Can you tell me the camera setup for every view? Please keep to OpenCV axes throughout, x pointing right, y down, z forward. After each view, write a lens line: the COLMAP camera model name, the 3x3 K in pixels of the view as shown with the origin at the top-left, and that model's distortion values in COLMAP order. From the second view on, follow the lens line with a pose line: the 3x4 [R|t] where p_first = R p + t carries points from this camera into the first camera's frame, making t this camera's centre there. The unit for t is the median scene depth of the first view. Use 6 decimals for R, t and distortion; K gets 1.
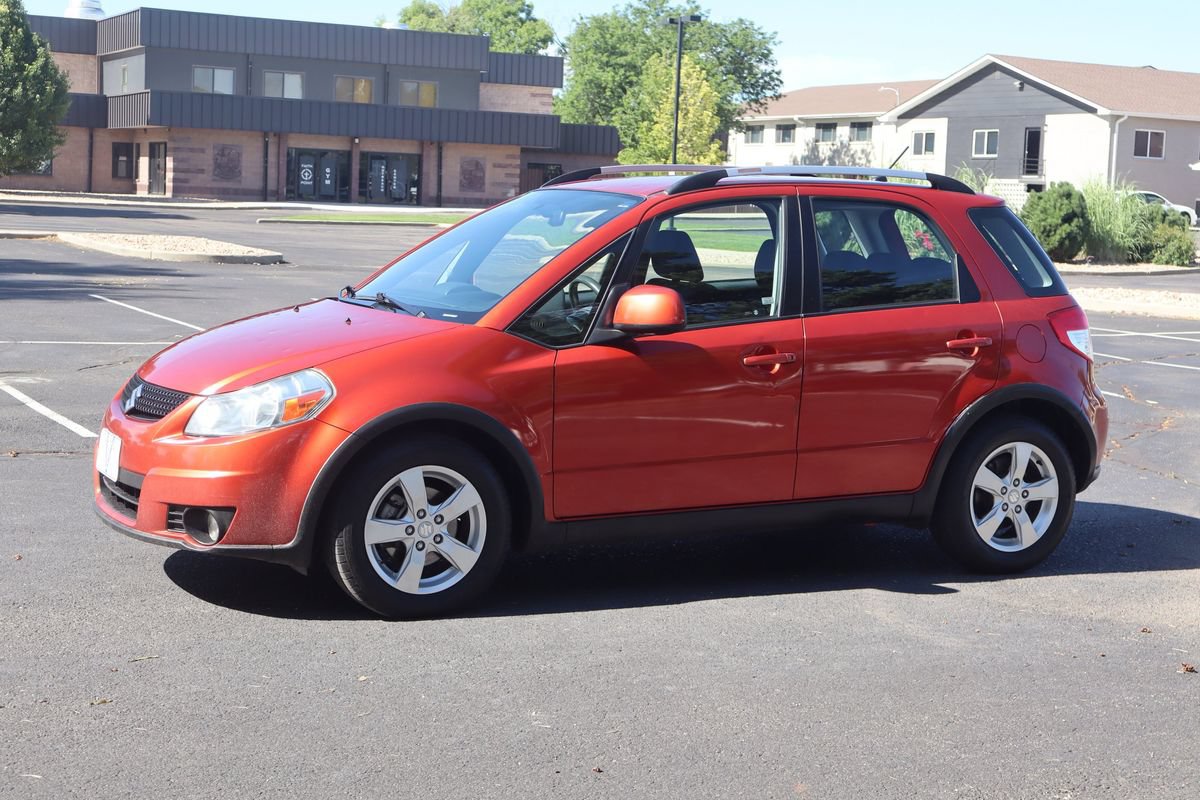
lens RADIAL K [[1877.5, 0, 600.0], [0, 1877.5, 400.0], [0, 0, 1]] dist [0.026798, -0.095781]
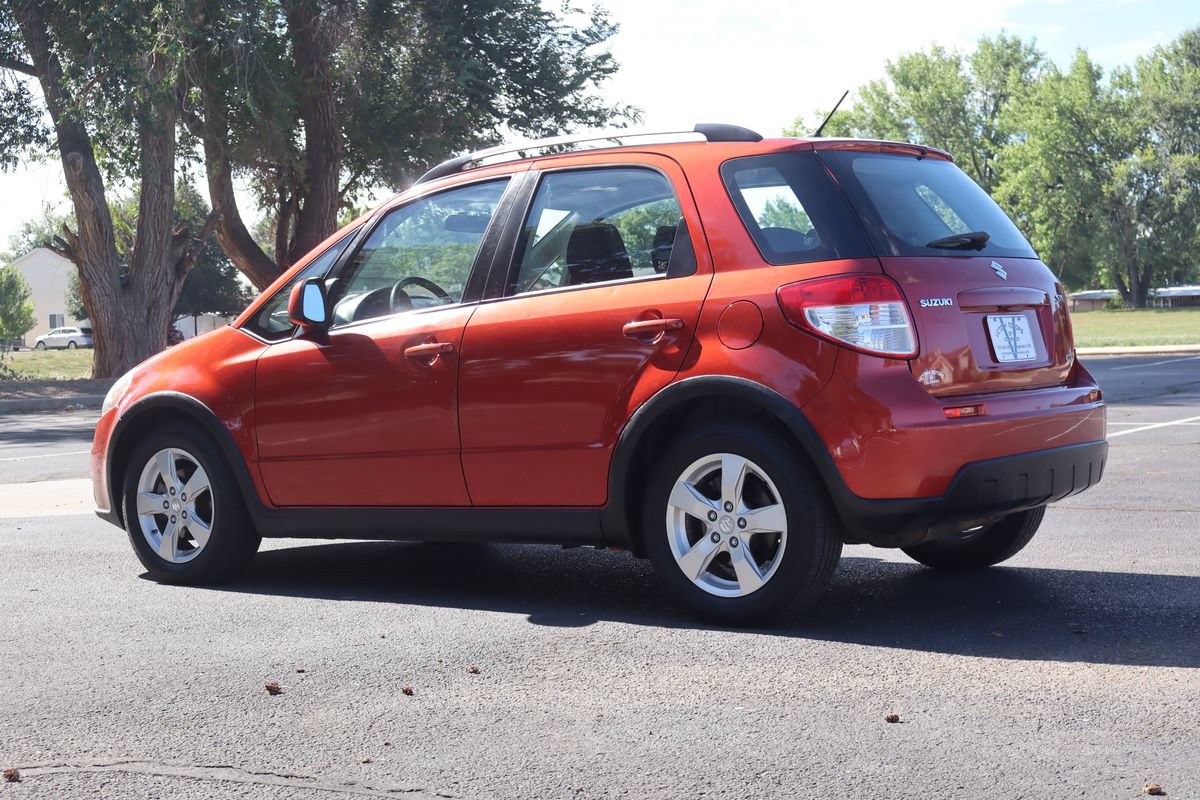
lens RADIAL K [[1934.8, 0, 600.0], [0, 1934.8, 400.0], [0, 0, 1]] dist [0.043661, -0.121171]
pose [[0.441696, -0.019078, -0.896962, 0.892625], [-0.049849, 0.997708, -0.045768, 0.038672], [0.895779, 0.064928, 0.439732, 0.592792]]
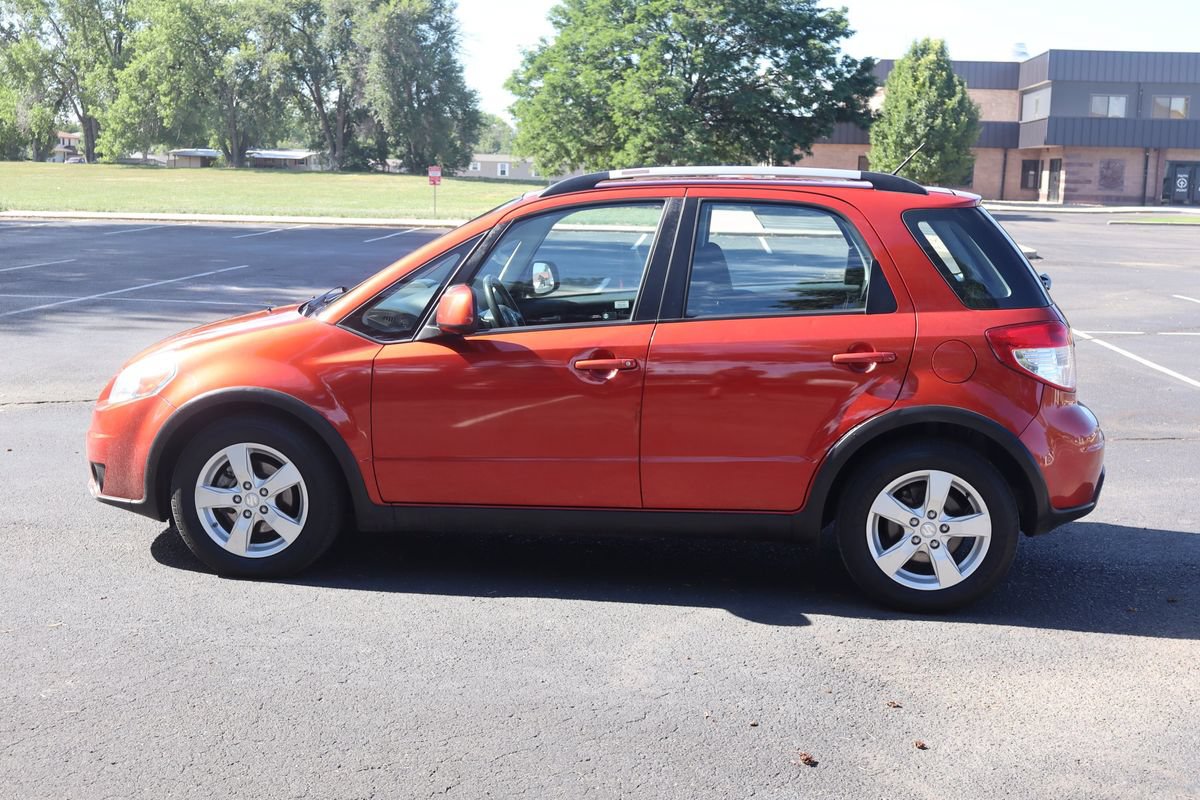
lens RADIAL K [[1463.9, 0, 600.0], [0, 1463.9, 400.0], [0, 0, 1]] dist [0.014264, -0.012467]
pose [[0.837448, 0.066423, -0.542466, 0.458047], [-0.052677, 0.997776, 0.040851, -0.030774], [0.543973, -0.005635, 0.839084, 0.318617]]
